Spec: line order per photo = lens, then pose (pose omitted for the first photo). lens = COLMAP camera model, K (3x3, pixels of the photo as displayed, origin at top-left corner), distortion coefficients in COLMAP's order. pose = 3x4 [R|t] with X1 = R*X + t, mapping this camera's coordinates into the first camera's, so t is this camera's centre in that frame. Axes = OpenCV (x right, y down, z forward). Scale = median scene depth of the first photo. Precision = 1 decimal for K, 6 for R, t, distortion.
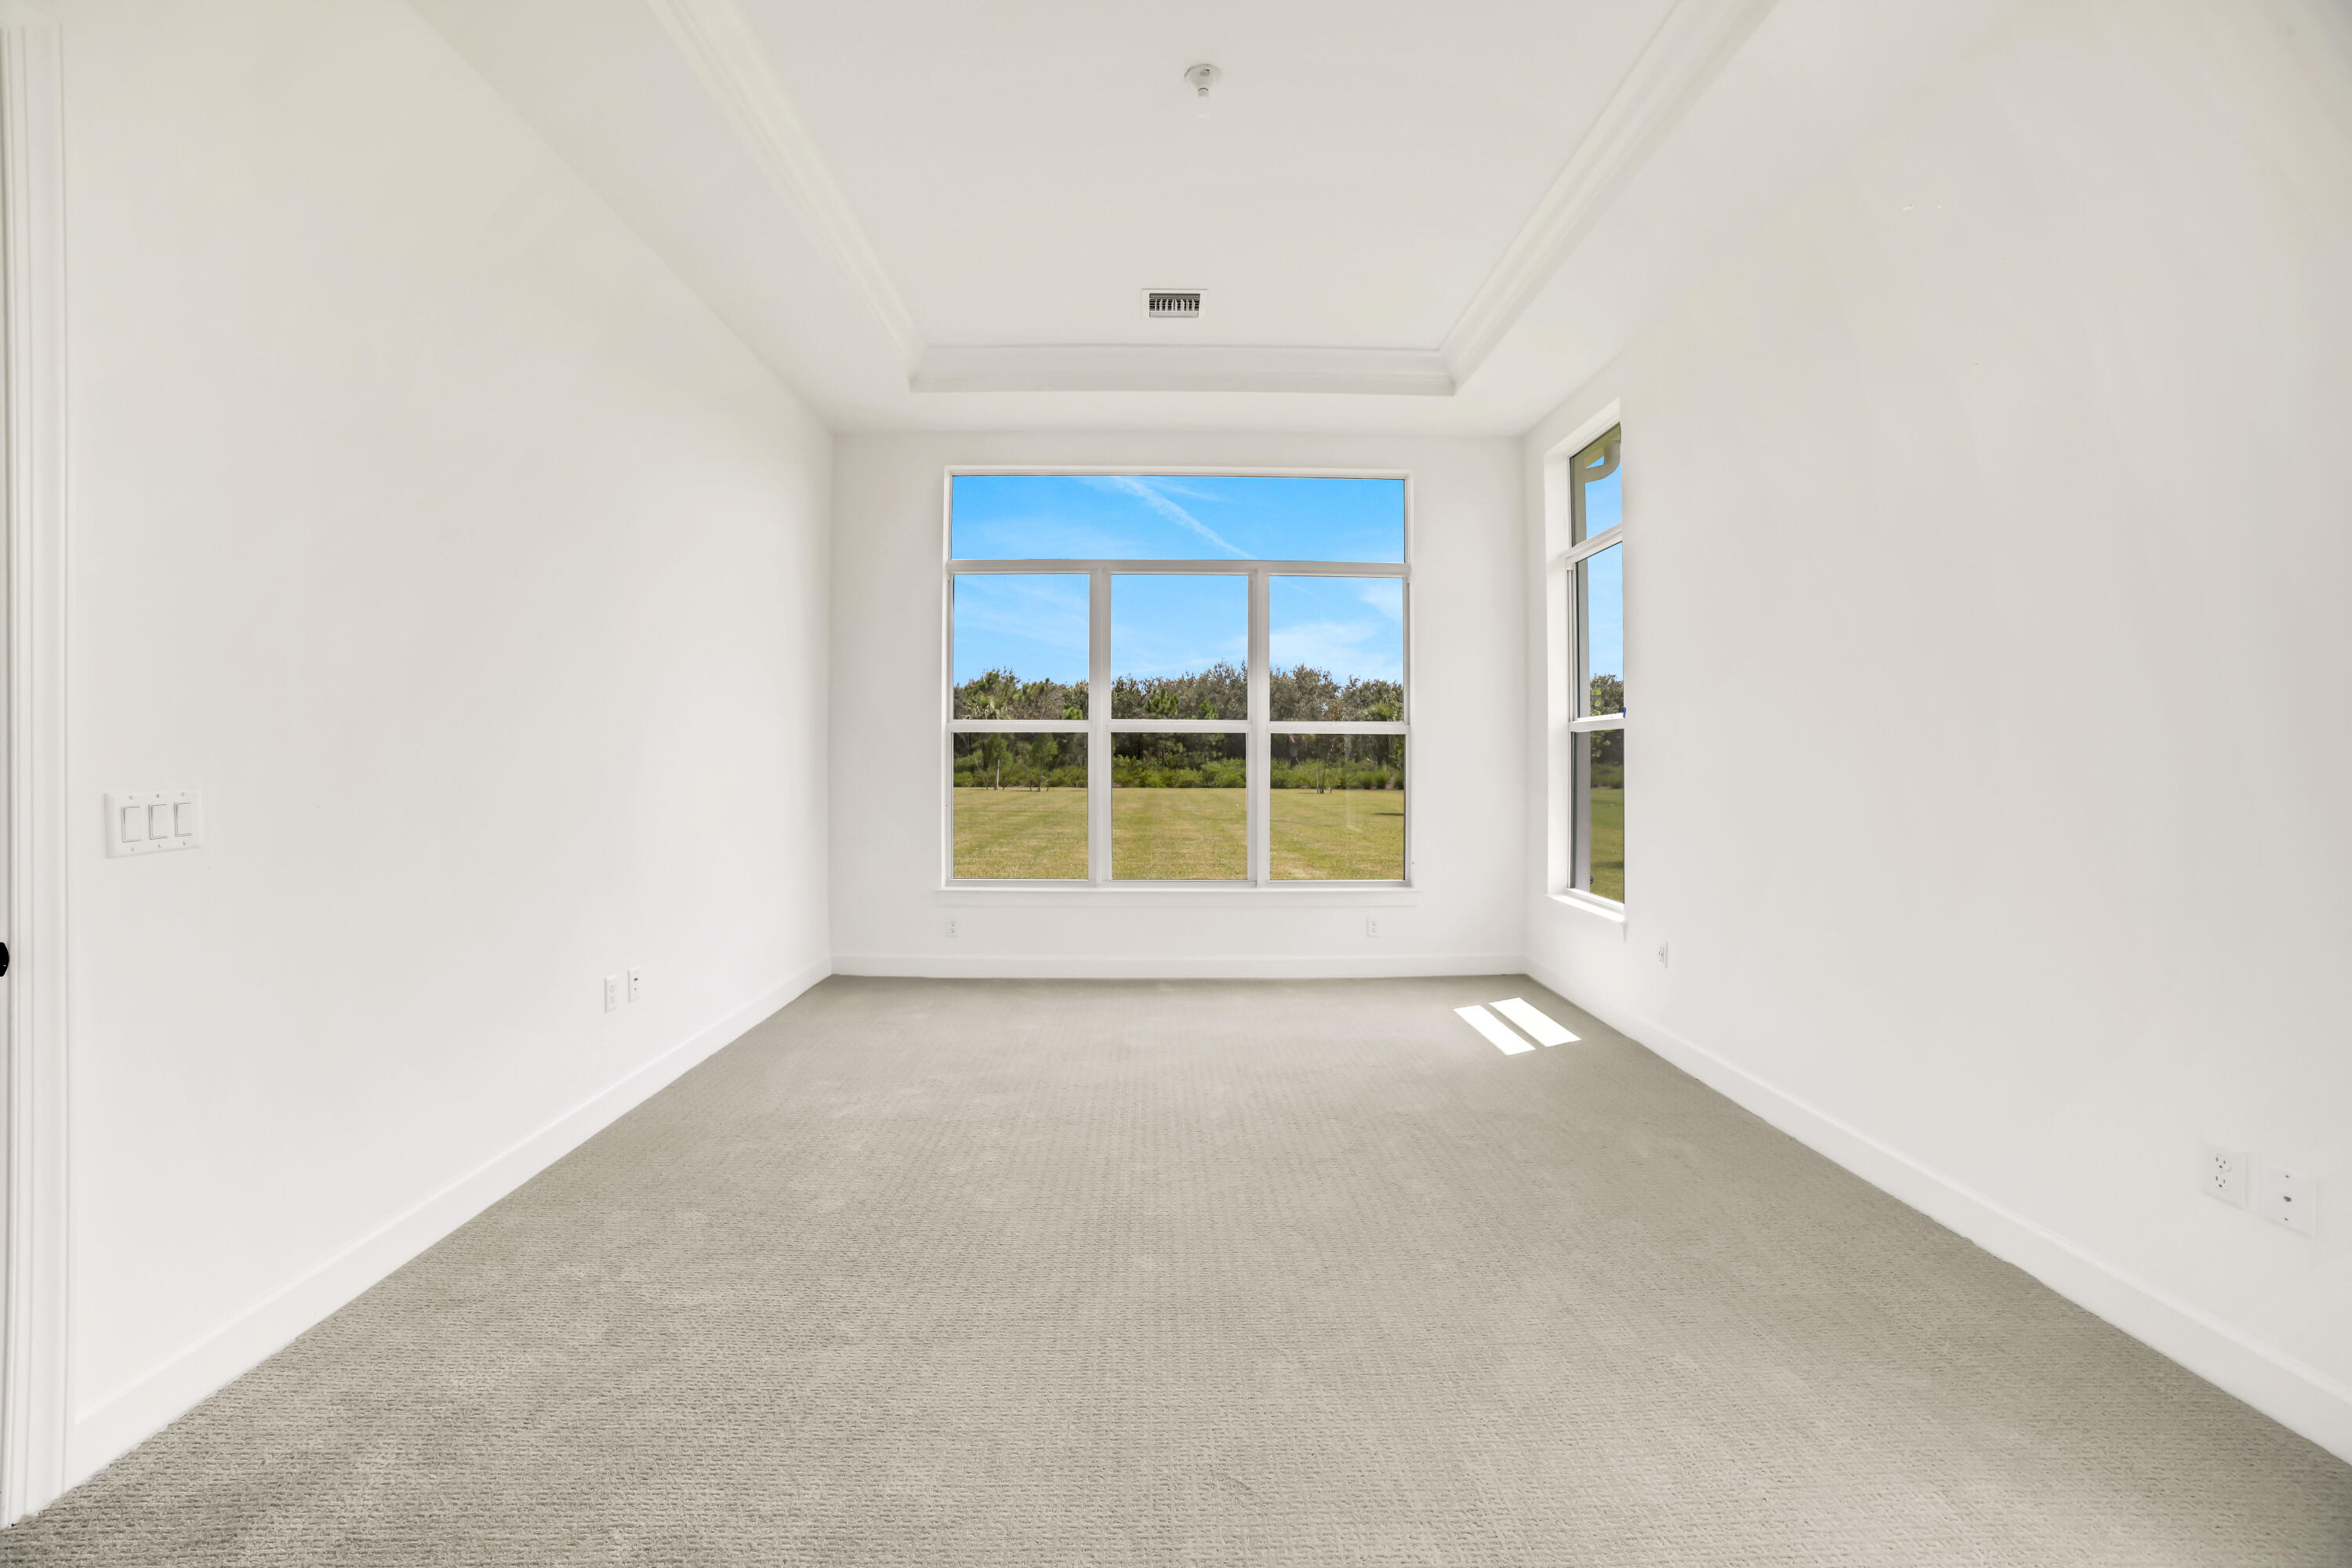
lens RADIAL K [[957.0, 0, 1176.8], [0, 957.0, 755.0], [0, 0, 1]] dist [-0.107044, 0.035790]
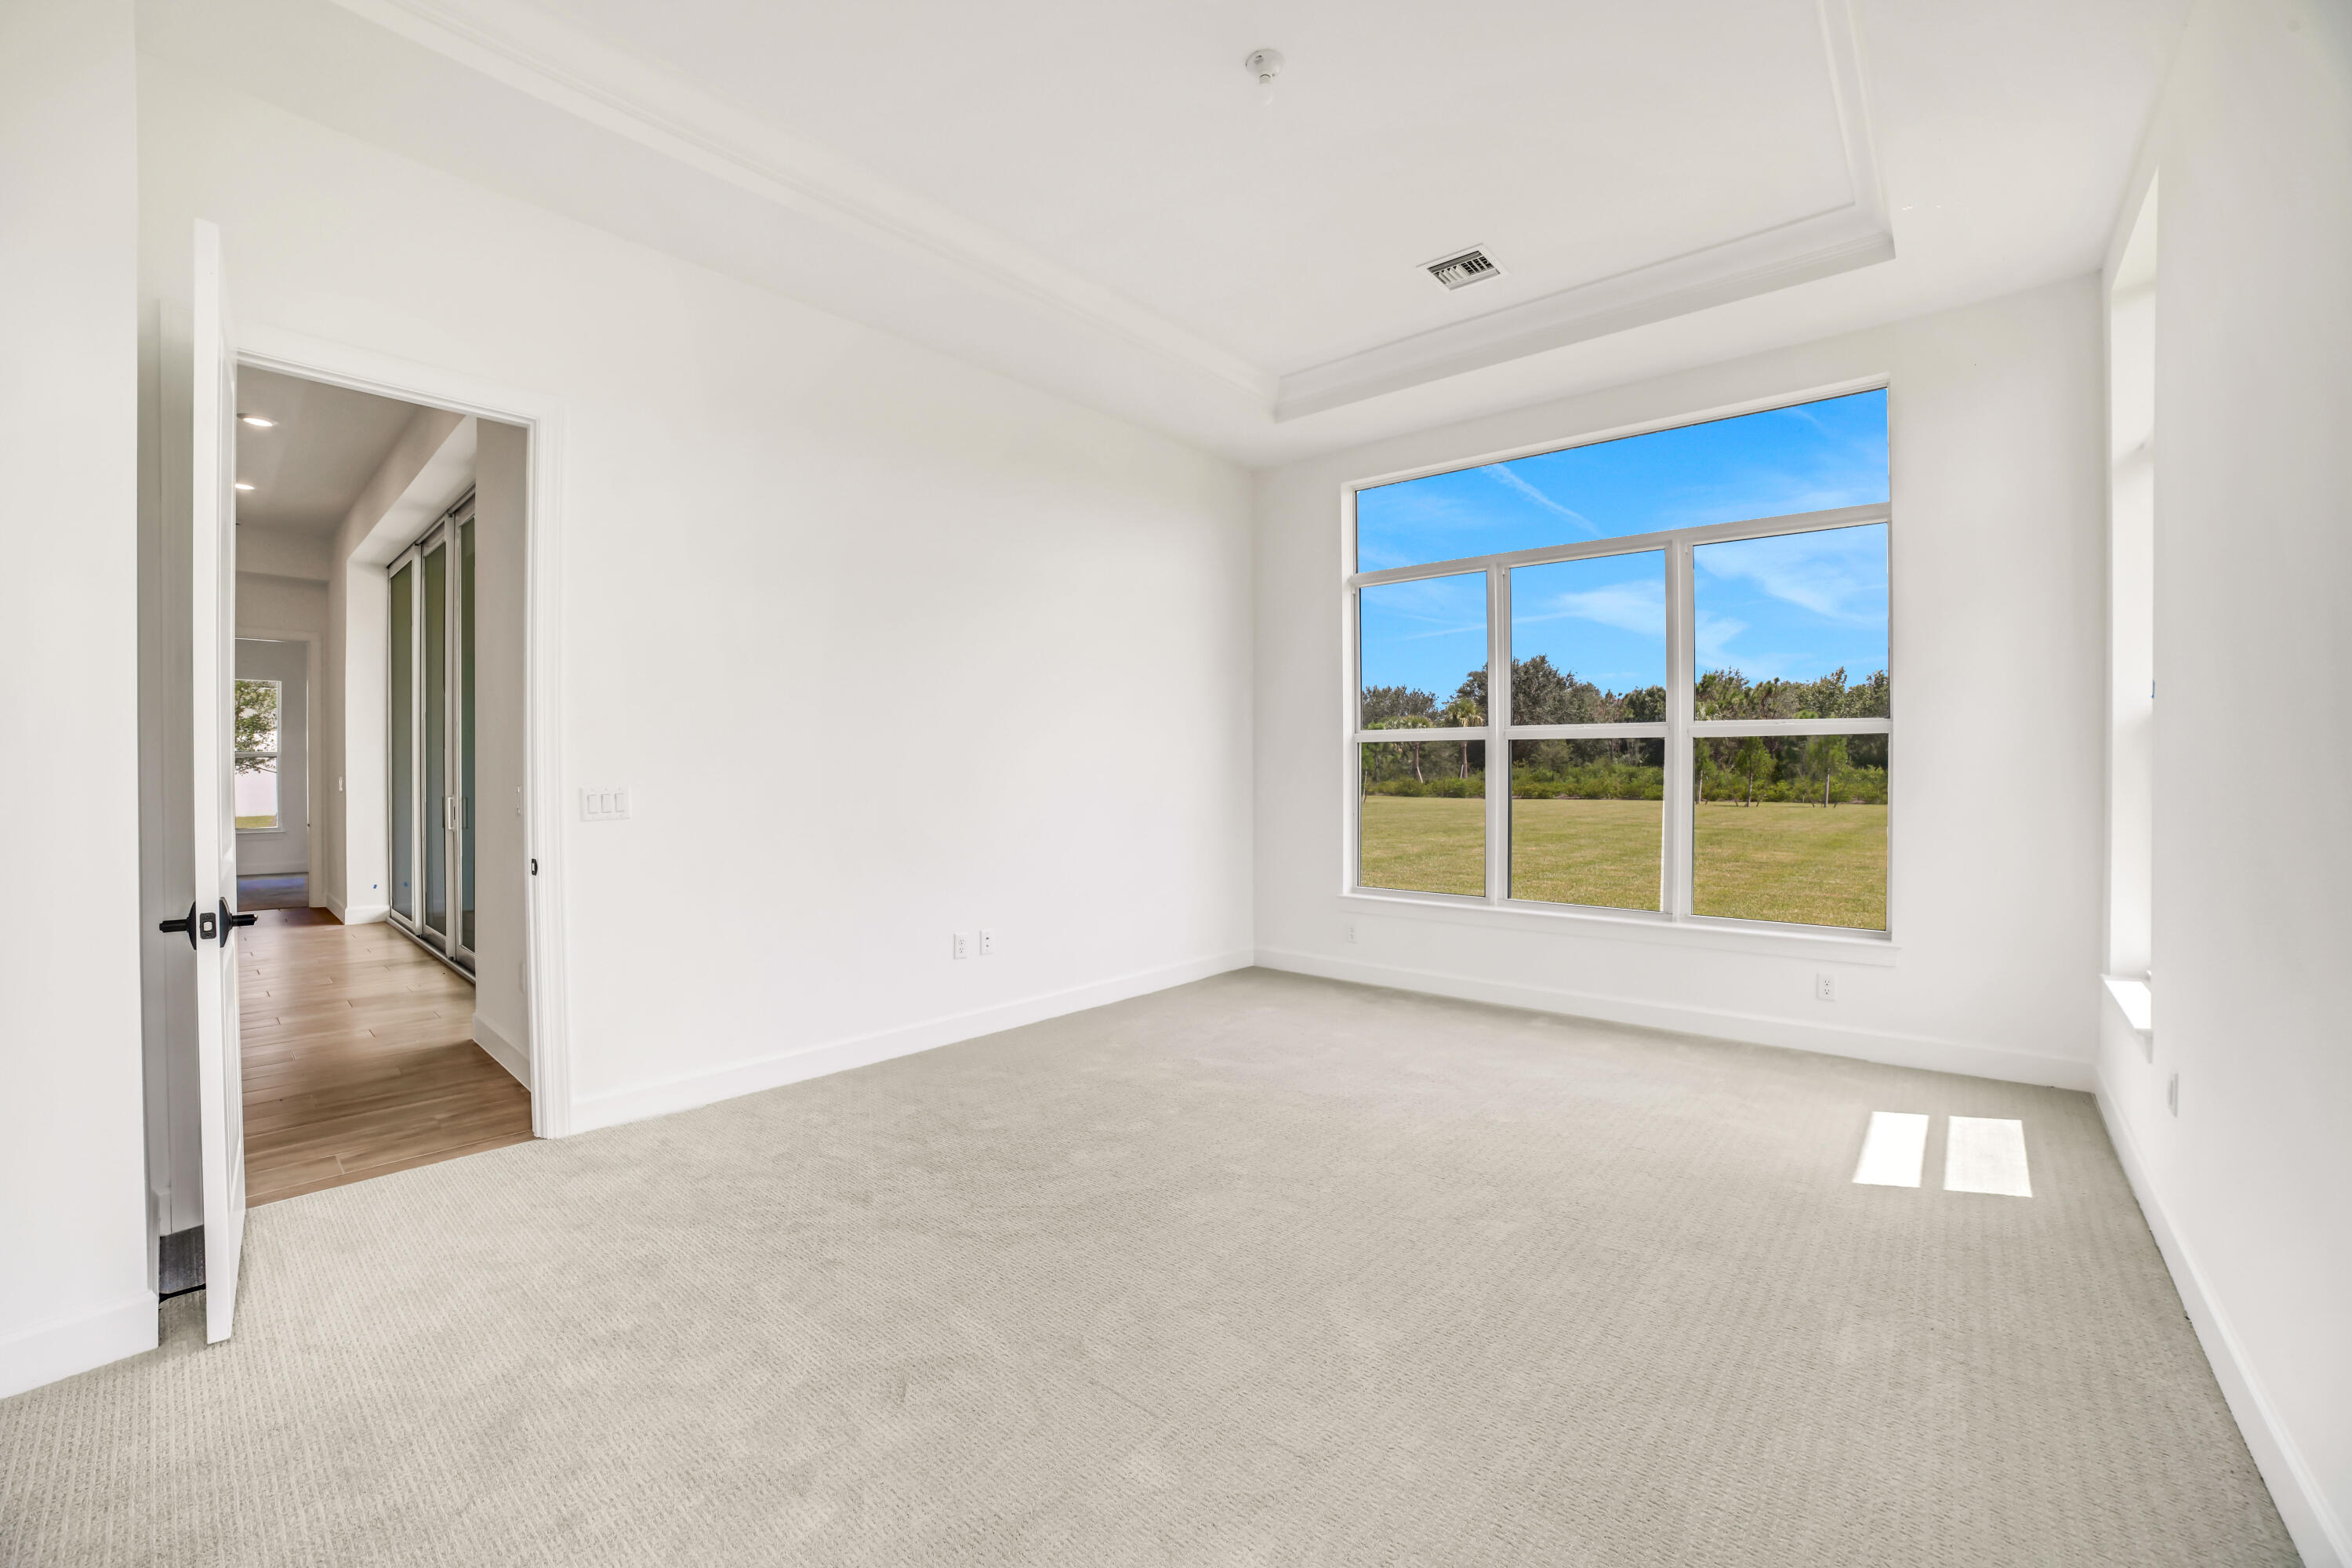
lens RADIAL K [[957.0, 0, 1176.8], [0, 957.0, 755.0], [0, 0, 1]] dist [-0.107044, 0.035790]
pose [[0.748672, -0.013854, -0.662796, 0.298350], [0.005503, 0.999877, -0.014684, 0.003533], [0.662918, 0.007346, 0.748656, 0.110252]]
